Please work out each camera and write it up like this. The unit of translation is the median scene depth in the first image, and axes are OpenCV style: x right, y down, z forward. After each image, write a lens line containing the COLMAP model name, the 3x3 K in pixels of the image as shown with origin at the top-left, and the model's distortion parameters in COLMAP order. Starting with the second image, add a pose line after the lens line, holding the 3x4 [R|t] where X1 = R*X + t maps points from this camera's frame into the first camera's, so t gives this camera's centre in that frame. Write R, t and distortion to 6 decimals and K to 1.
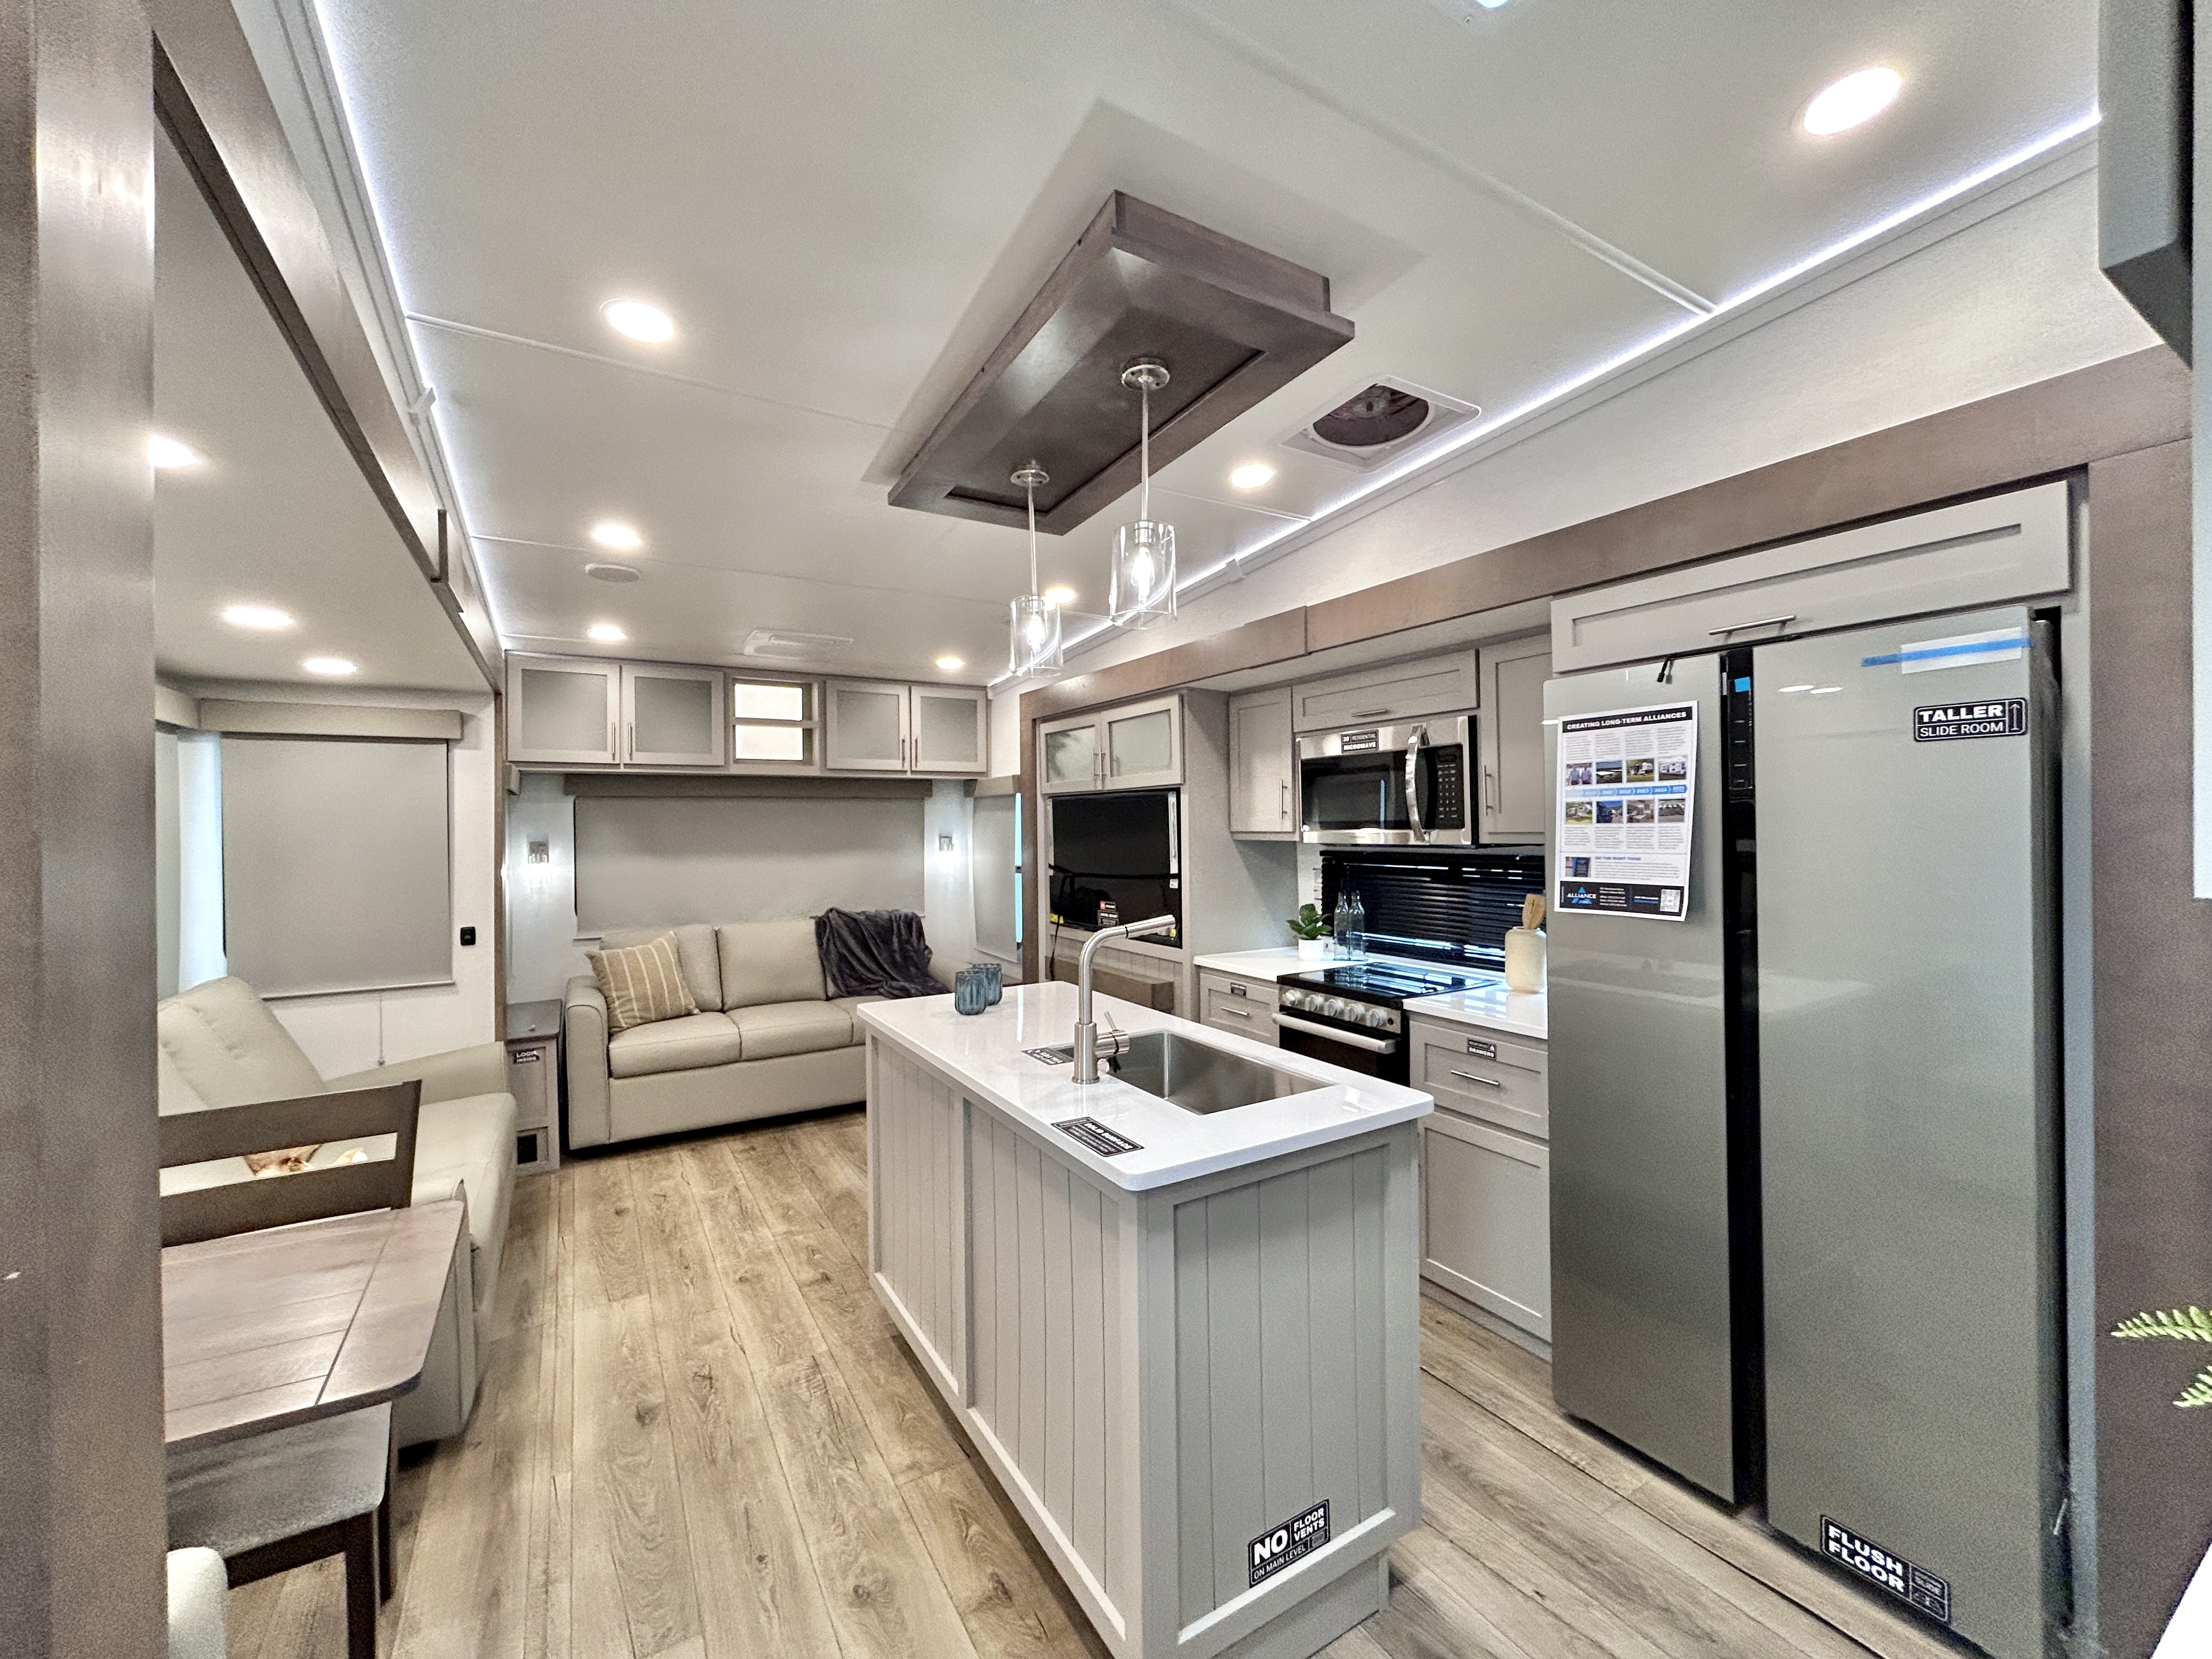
lens RADIAL K [[886.7, 0, 1101.4], [0, 886.7, 828.2], [0, 0, 1]] dist [-0.000966, 0.000202]
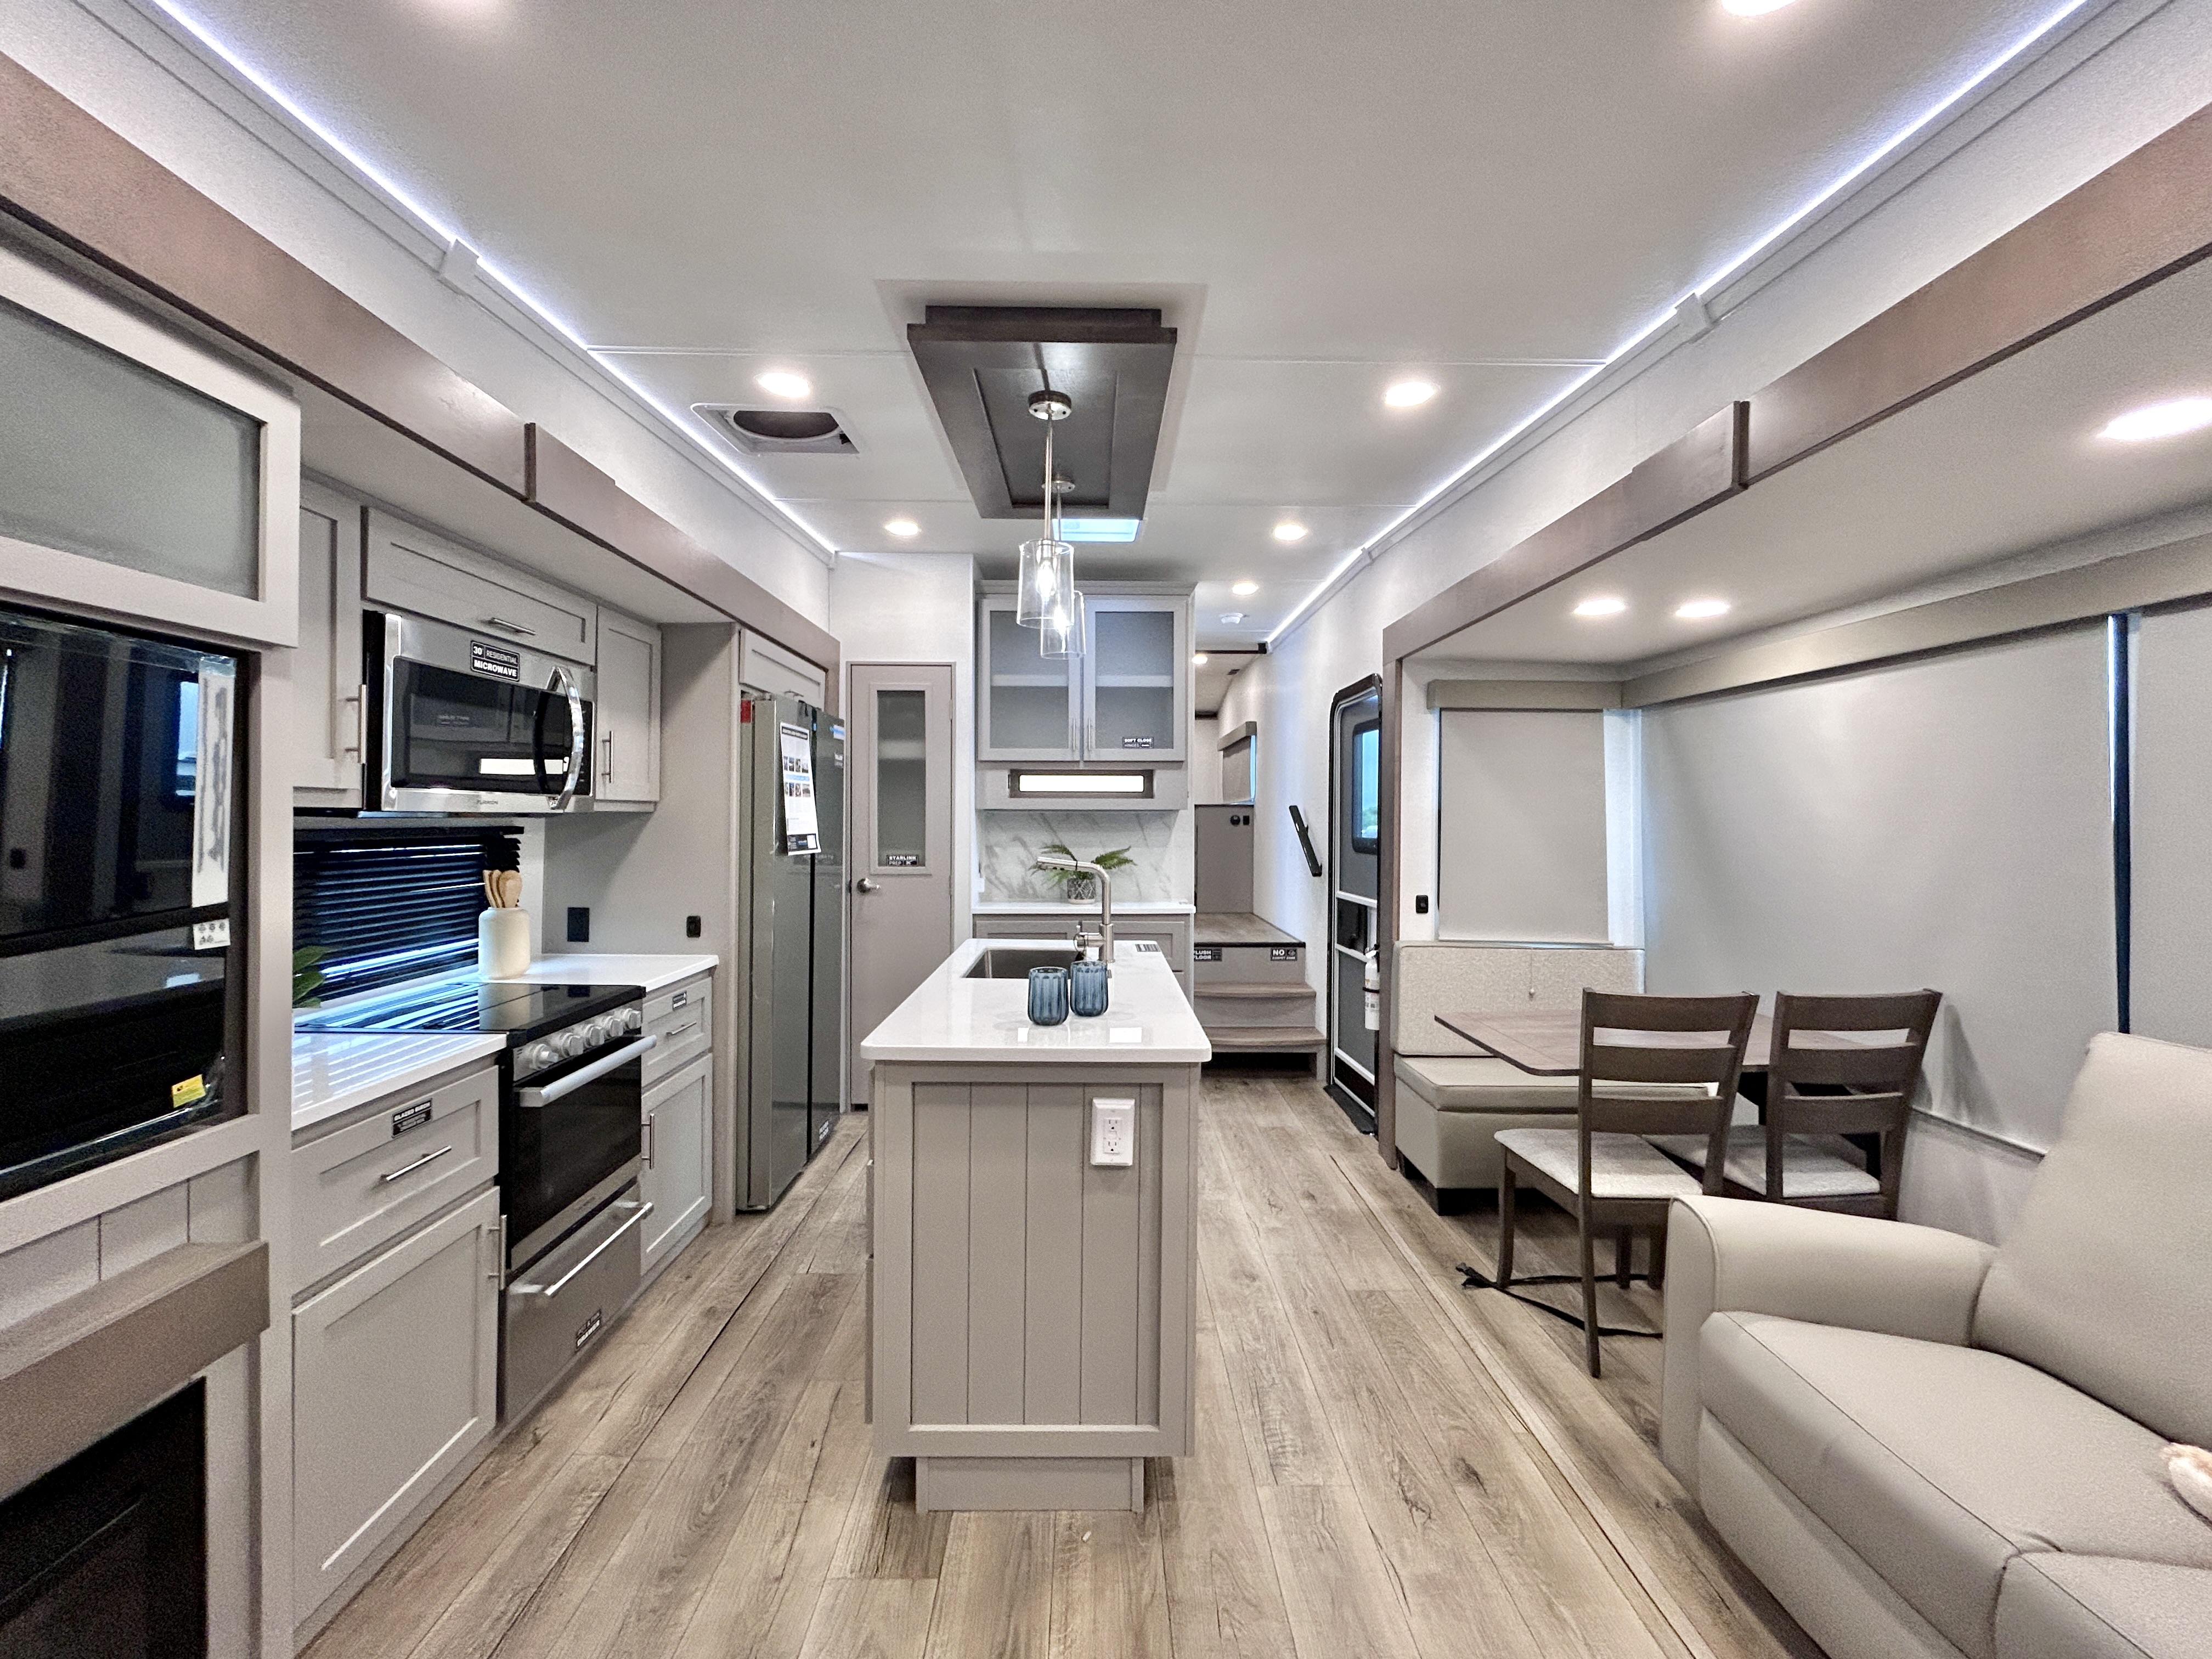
lens RADIAL K [[886.7, 0, 1103.1], [0, 886.7, 827.6], [0, 0, 1]] dist [-0.000966, 0.000202]
pose [[-0.867736, -0.002116, 0.497020, -0.440259], [0.001801, 0.999971, 0.007400, 0.024538], [-0.497022, 0.007316, -0.867707, 1.330364]]
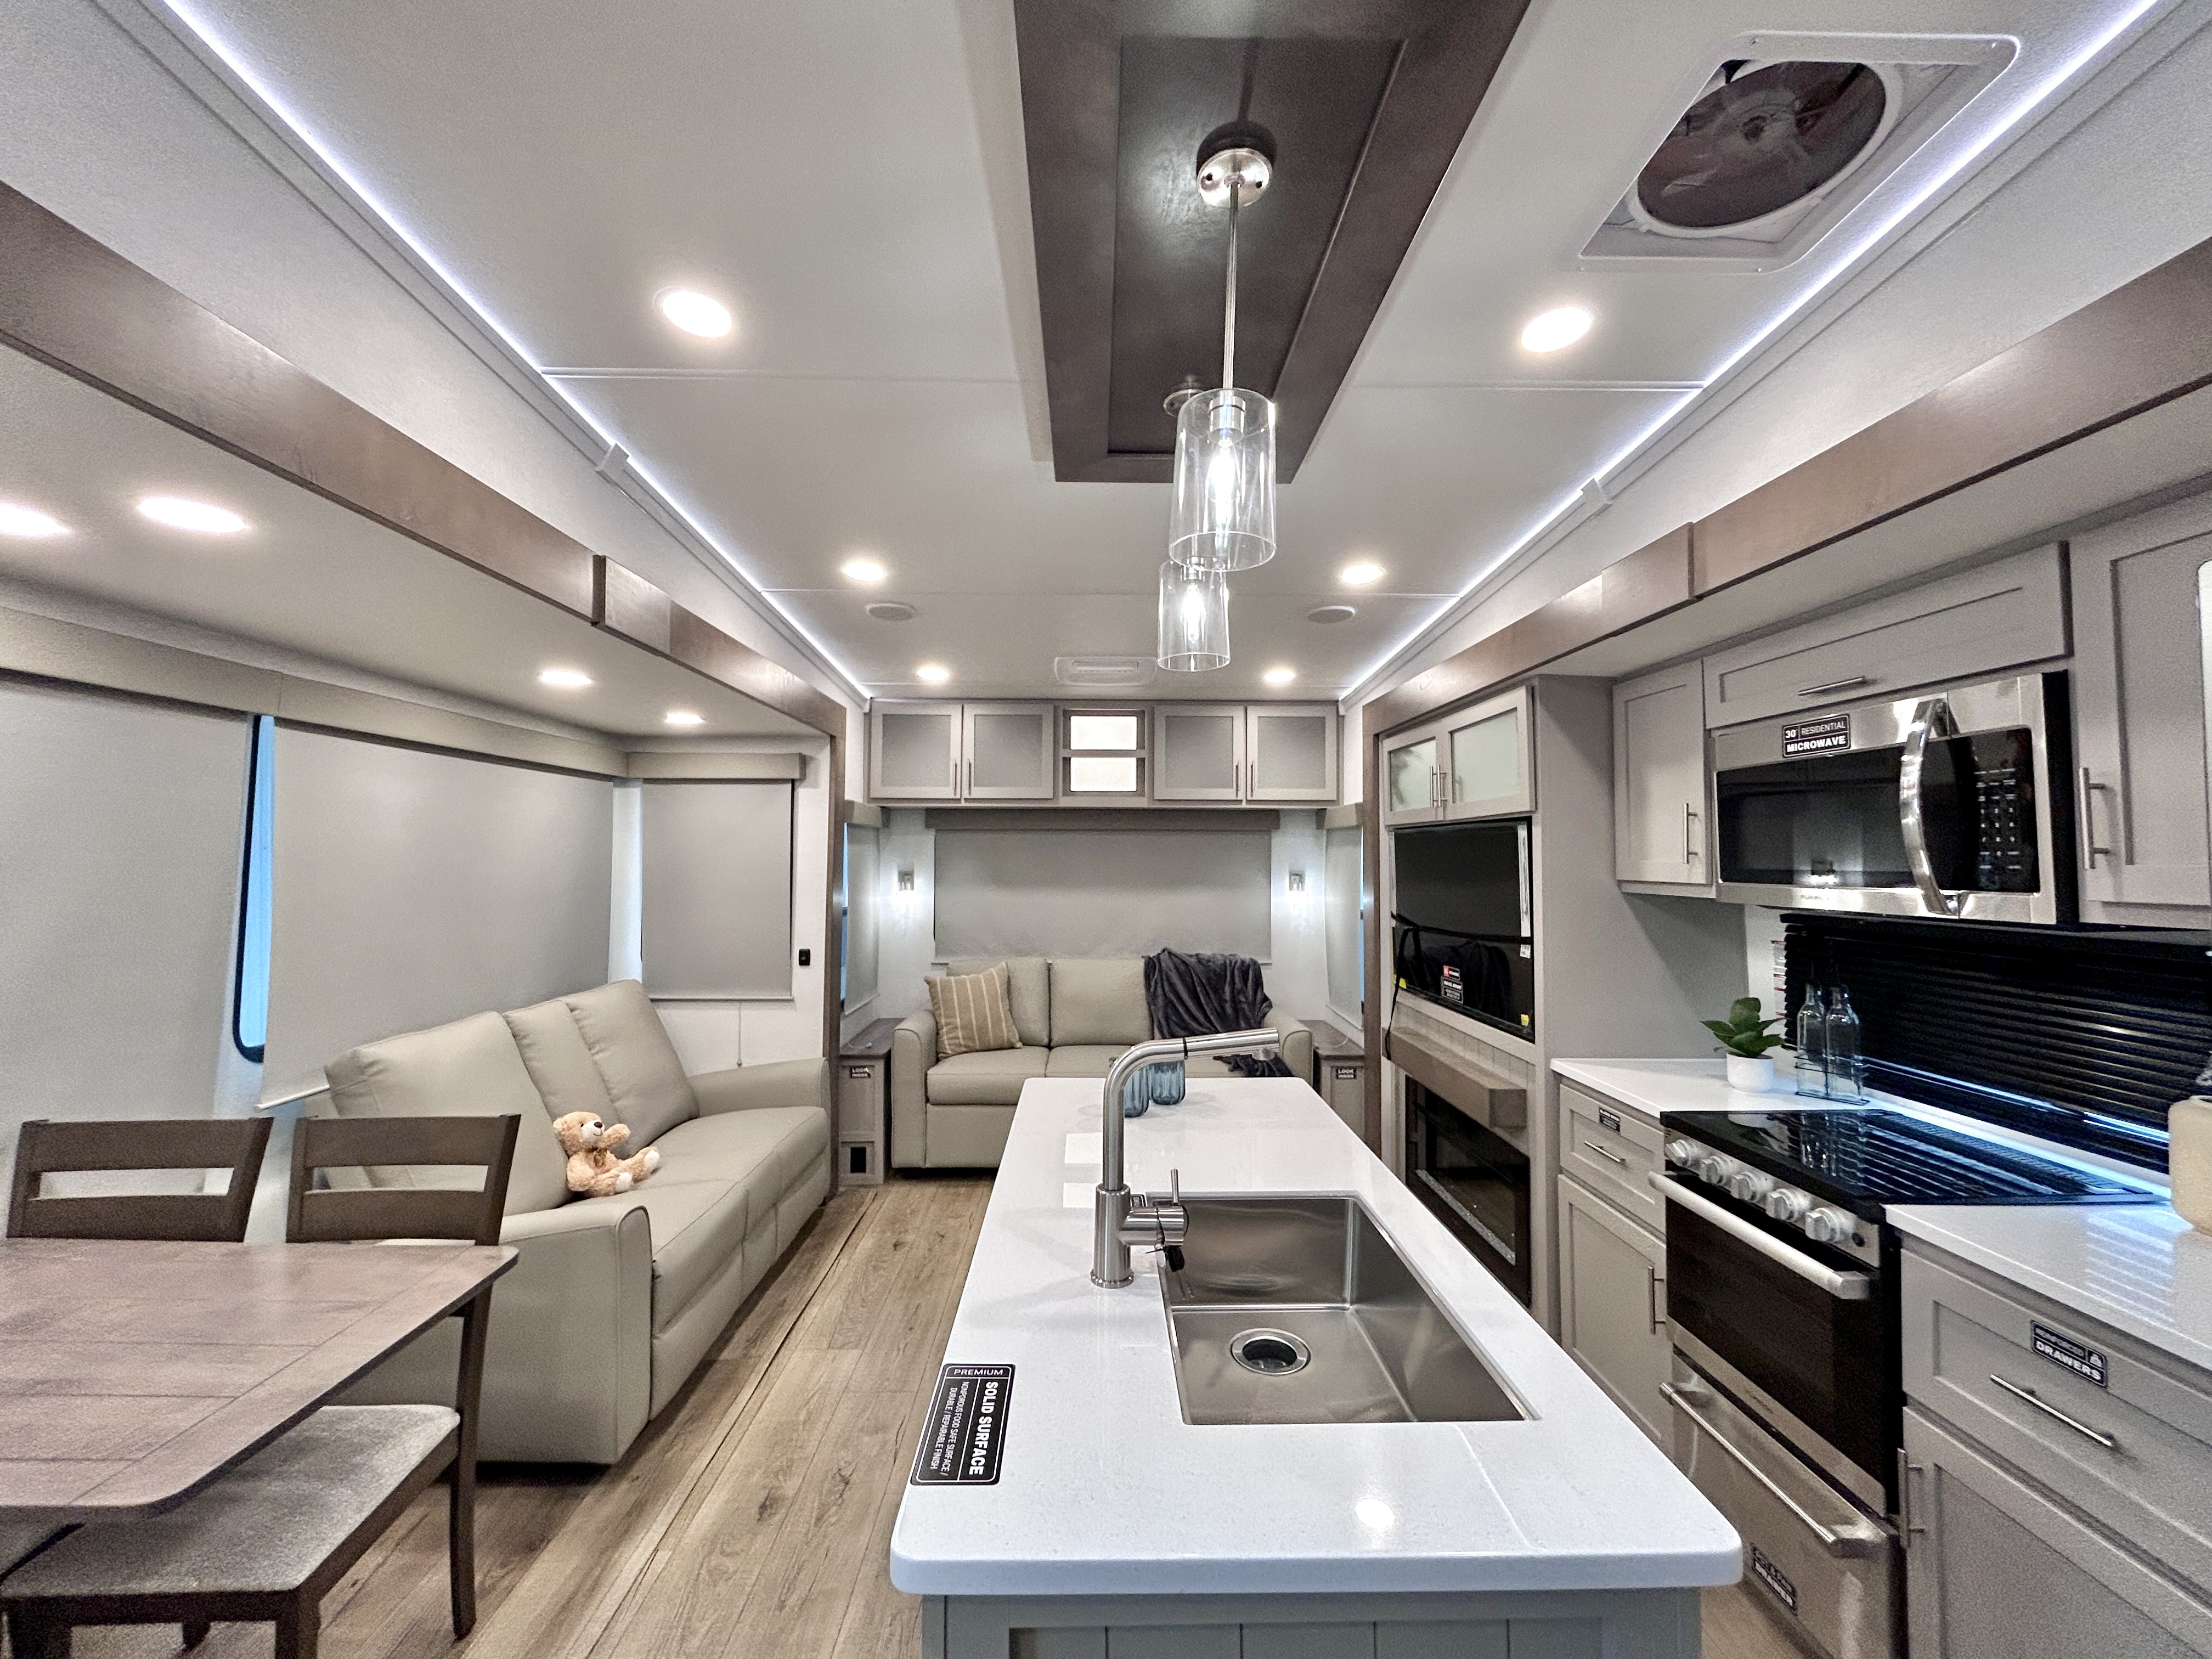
lens RADIAL K [[886.7, 0, 1102.0], [0, 886.7, 828.8], [0, 0, 1]] dist [-0.000966, 0.000202]
pose [[0.866778, -0.002190, -0.498689, 0.169641], [-0.014569, 0.999452, -0.029712, -0.011575], [0.498481, 0.033019, 0.866272, 0.246979]]
